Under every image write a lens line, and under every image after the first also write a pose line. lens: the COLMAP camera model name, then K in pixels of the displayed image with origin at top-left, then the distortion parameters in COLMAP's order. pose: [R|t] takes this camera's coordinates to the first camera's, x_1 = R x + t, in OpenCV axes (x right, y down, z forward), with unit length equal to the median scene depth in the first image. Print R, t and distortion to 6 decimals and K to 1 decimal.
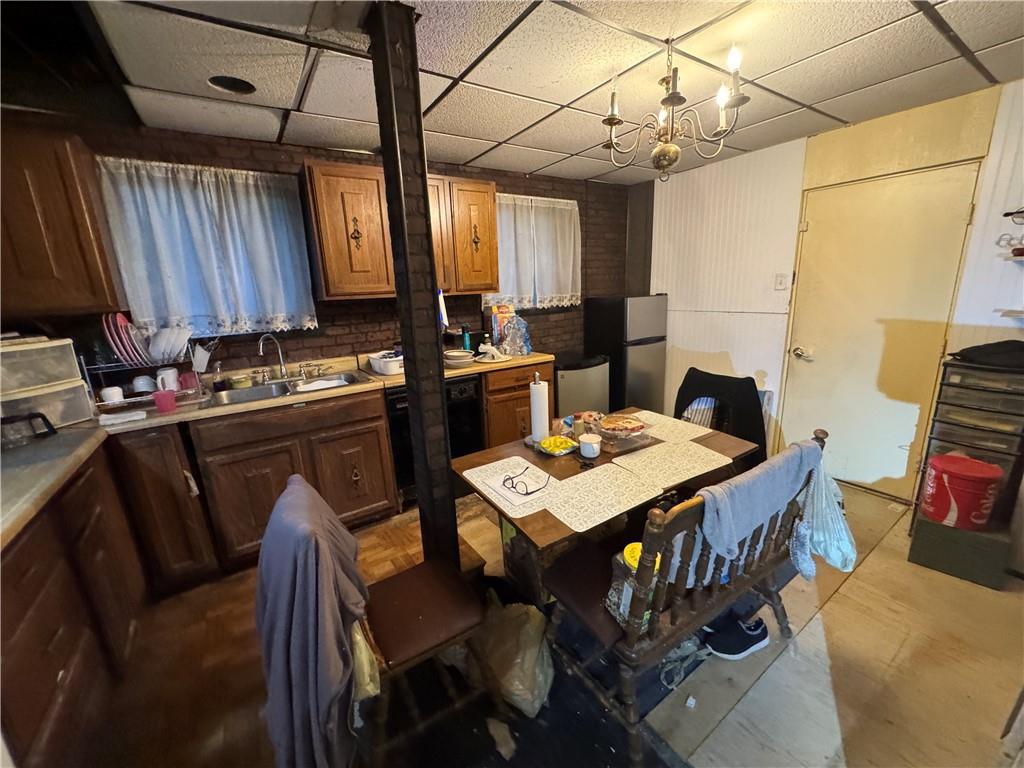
lens RADIAL K [[407.8, 0, 512.1], [0, 407.8, 380.8], [0, 0, 1]] dist [-0.000456, -0.000079]
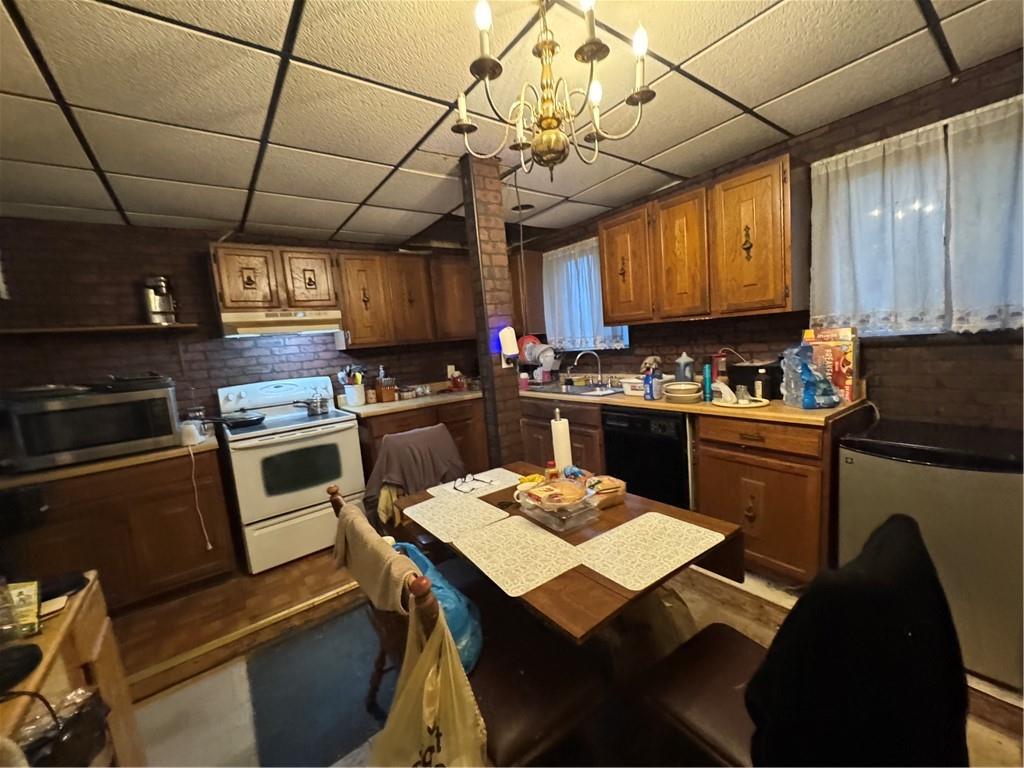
lens RADIAL K [[407.8, 0, 511.3], [0, 407.8, 383.3], [0, 0, 1]] dist [-0.000456, -0.000079]
pose [[0.069374, 0.145360, -0.986944, 0.716071], [-0.145489, 0.980224, 0.134144, -0.139444], [0.986925, 0.134283, 0.089150, 0.566604]]
